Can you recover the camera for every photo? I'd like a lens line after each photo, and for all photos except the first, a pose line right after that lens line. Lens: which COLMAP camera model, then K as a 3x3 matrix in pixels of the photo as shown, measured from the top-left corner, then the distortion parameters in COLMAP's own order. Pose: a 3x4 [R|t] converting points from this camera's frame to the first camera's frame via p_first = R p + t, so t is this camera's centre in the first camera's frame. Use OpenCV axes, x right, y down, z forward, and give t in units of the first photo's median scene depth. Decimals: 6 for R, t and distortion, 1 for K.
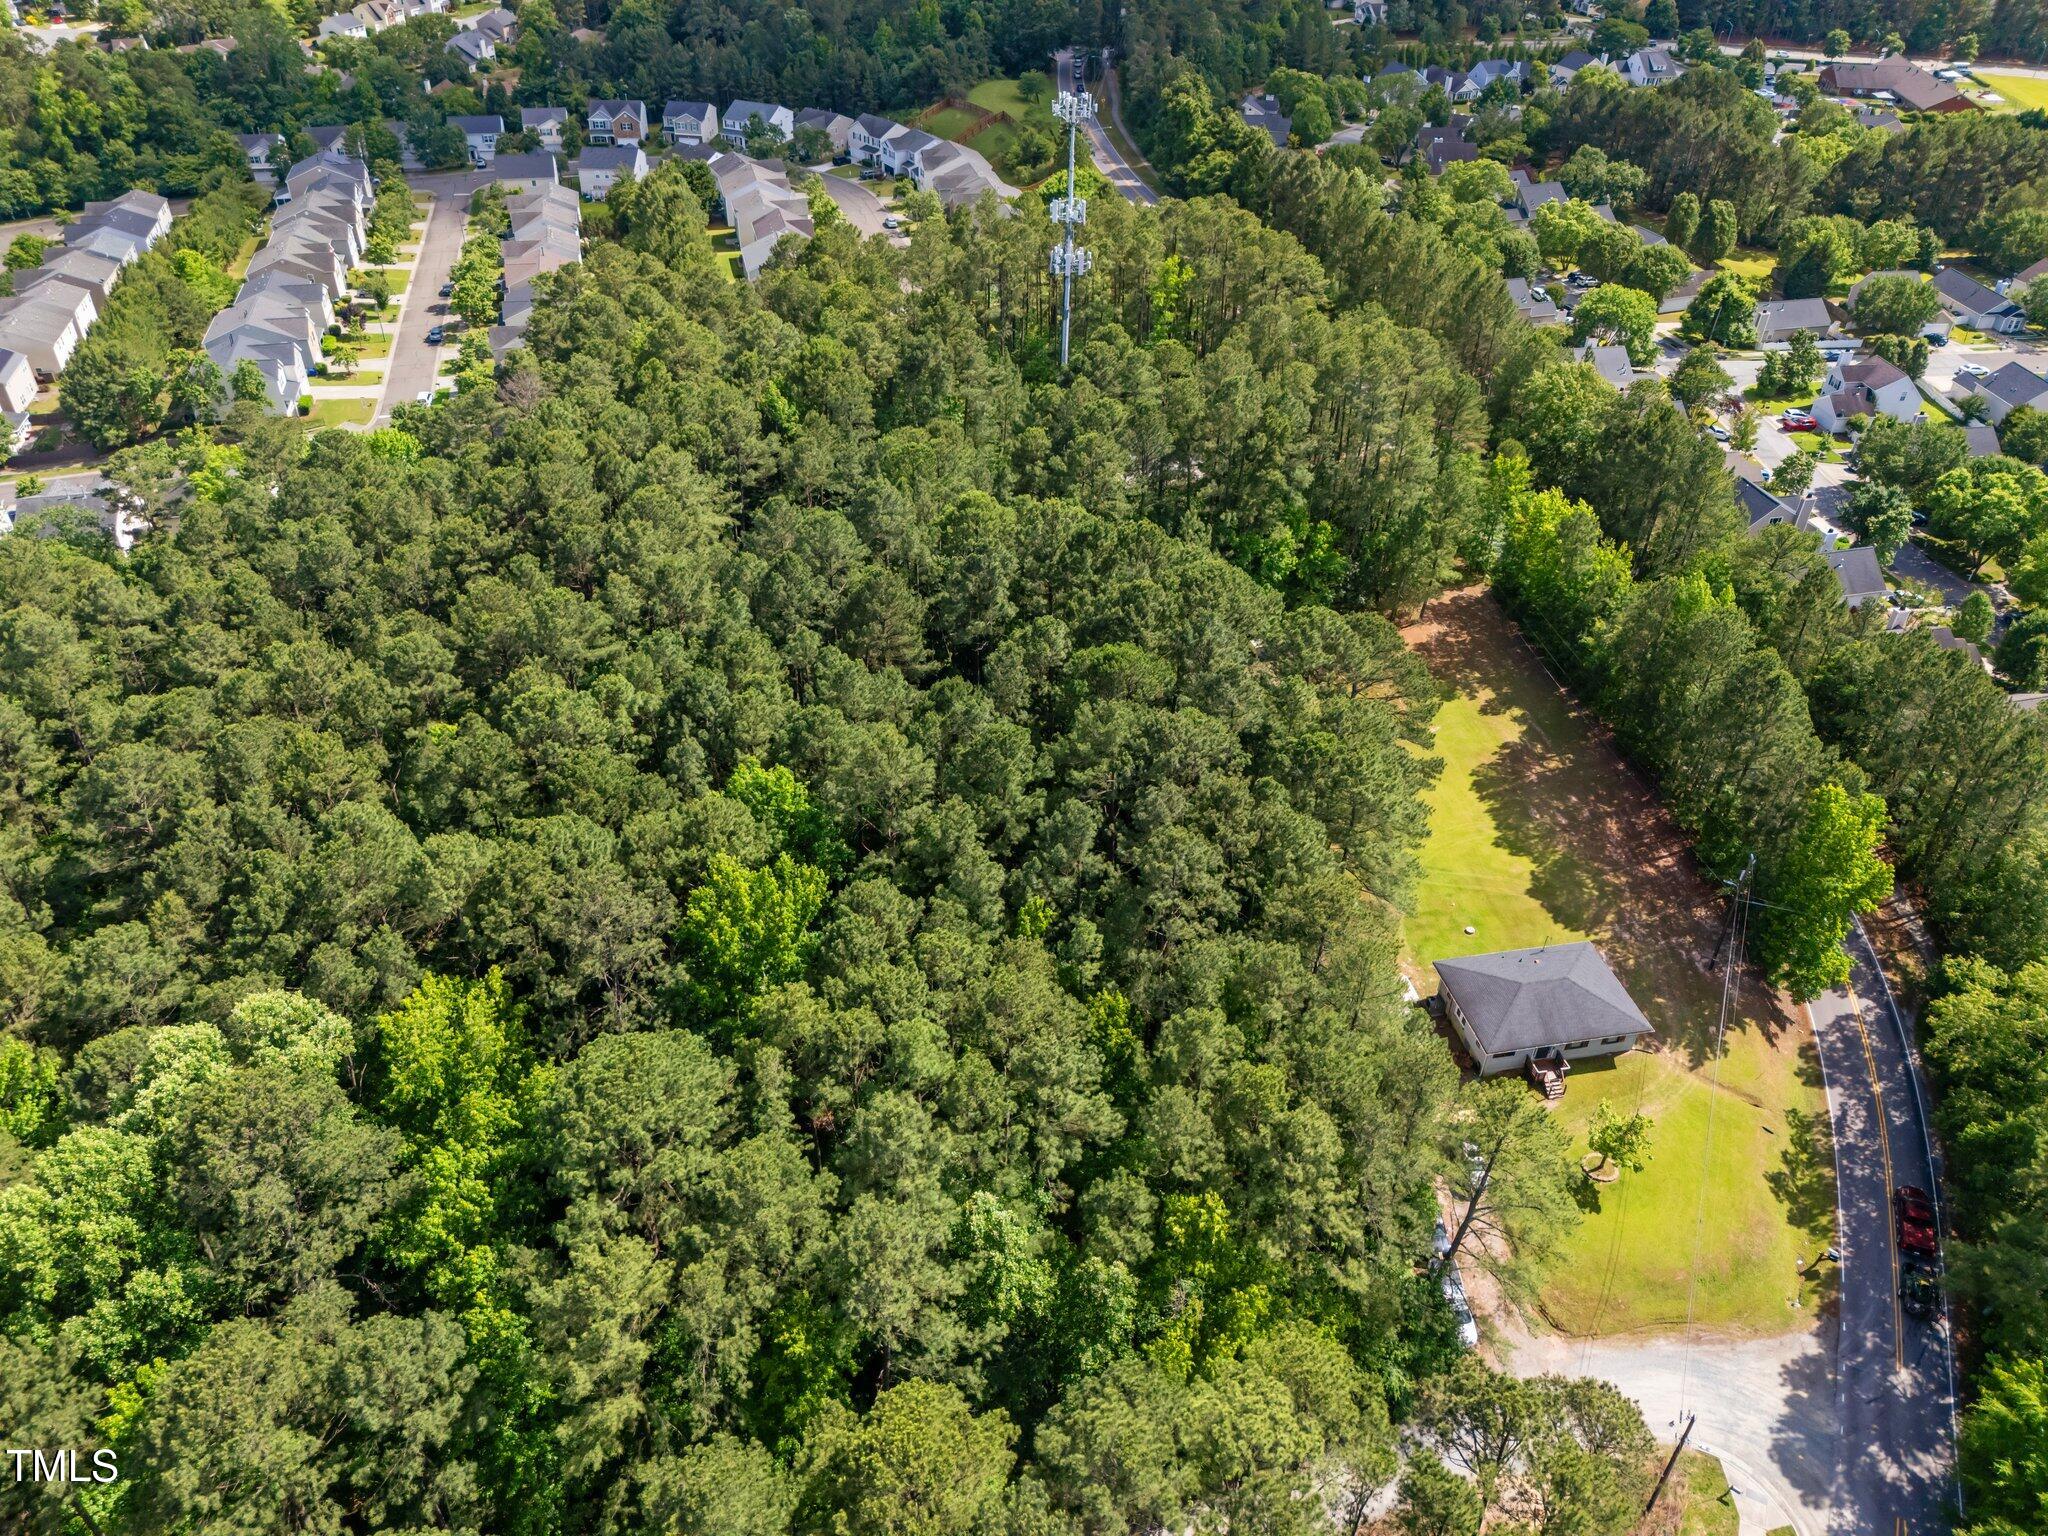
lens RADIAL K [[1488.9, 0, 1032.8], [0, 1488.9, 772.9], [0, 0, 1]] dist [0.056338, -0.045522]
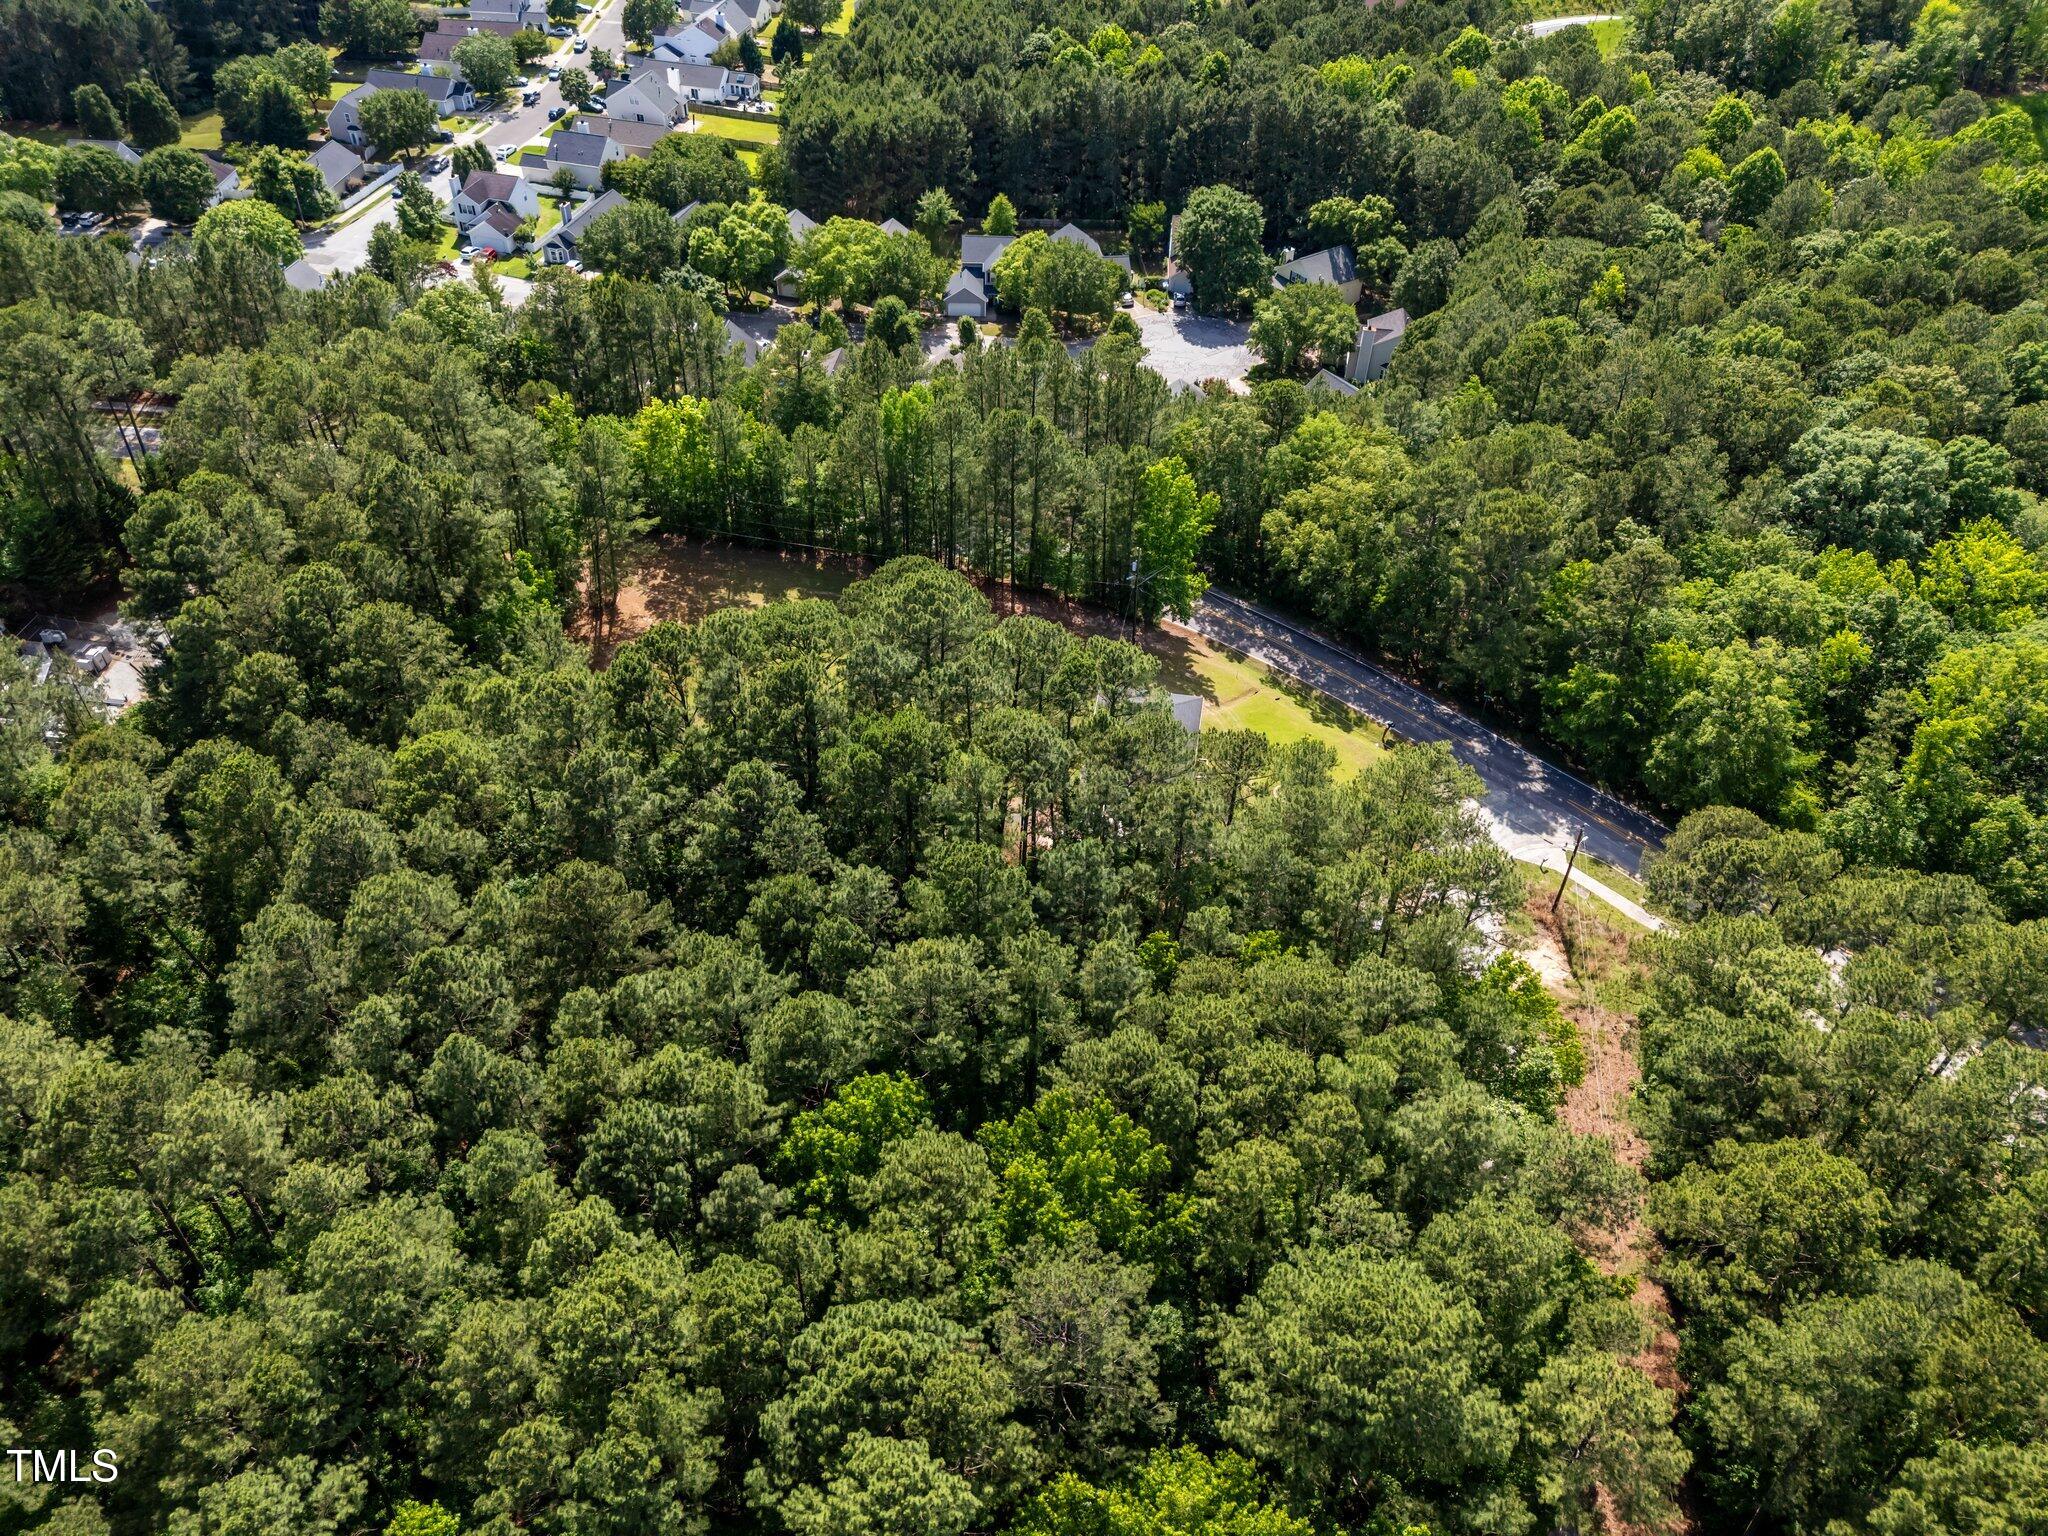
lens RADIAL K [[1486.3, 0, 1045.8], [0, 1486.3, 766.5], [0, 0, 1]] dist [0.040935, -0.001669]
pose [[0.359481, -0.641668, 0.677522, -0.370957], [0.550938, 0.731949, 0.400896, -0.258604], [-0.753153, 0.229158, 0.616641, 0.253455]]
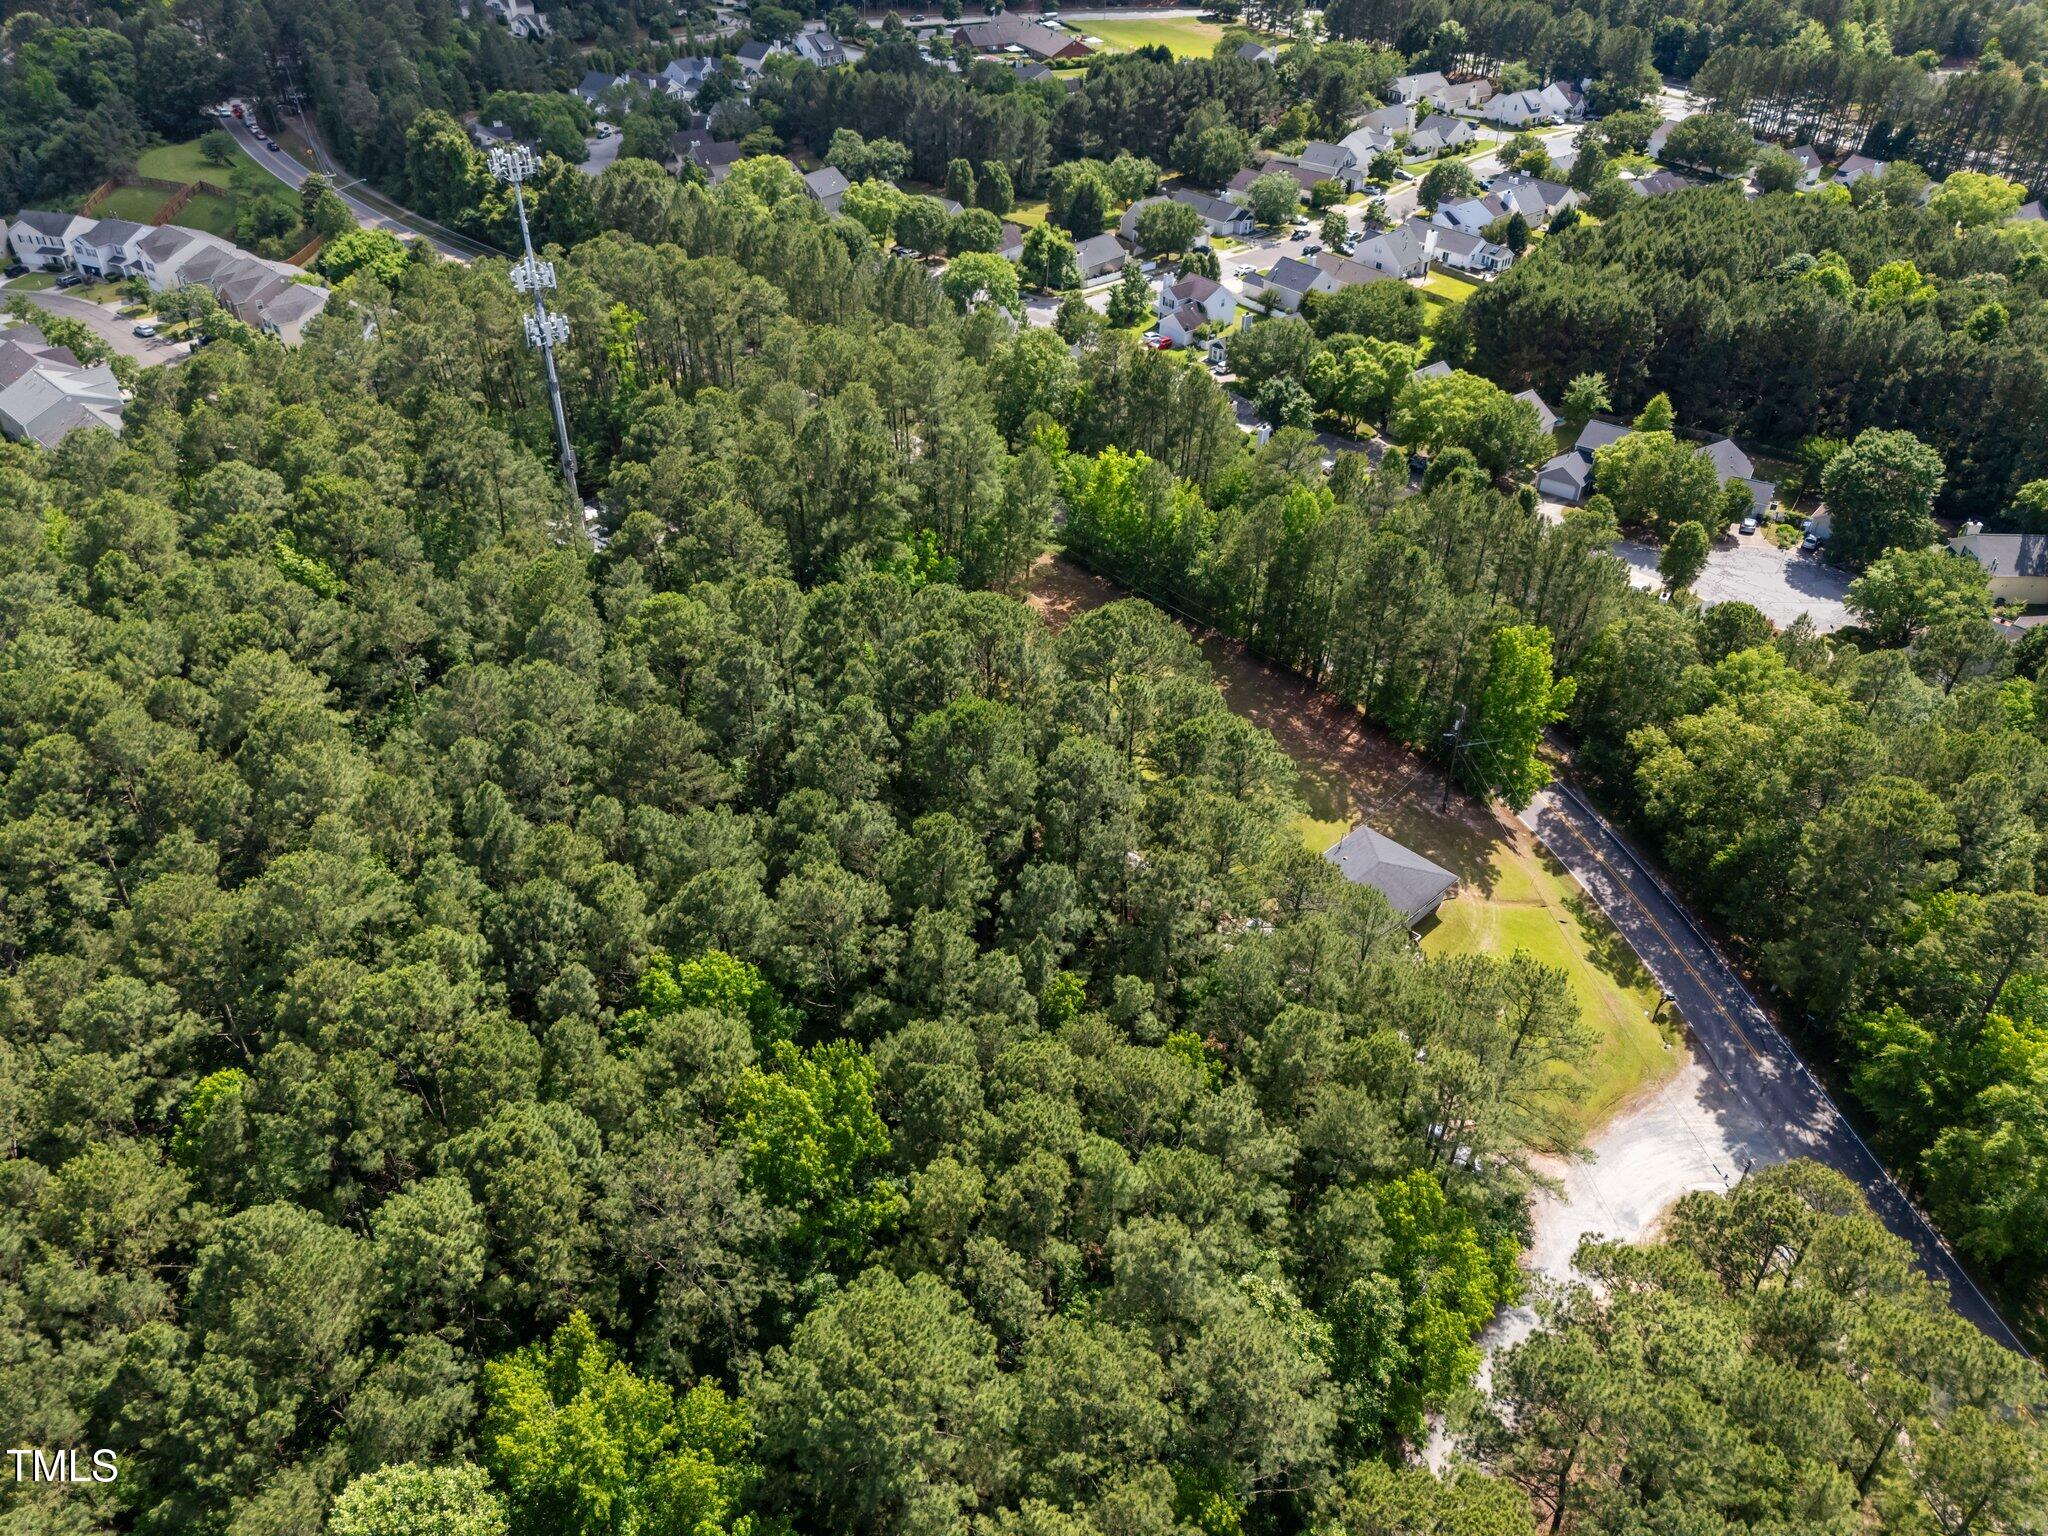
lens RADIAL K [[1488.9, 0, 1032.8], [0, 1488.9, 772.9], [0, 0, 1]] dist [0.056338, -0.045522]
pose [[0.839759, -0.330366, 0.430887, -0.230735], [0.329344, 0.940857, 0.079504, -0.071970], [-0.431669, 0.075146, 0.898897, 0.086631]]
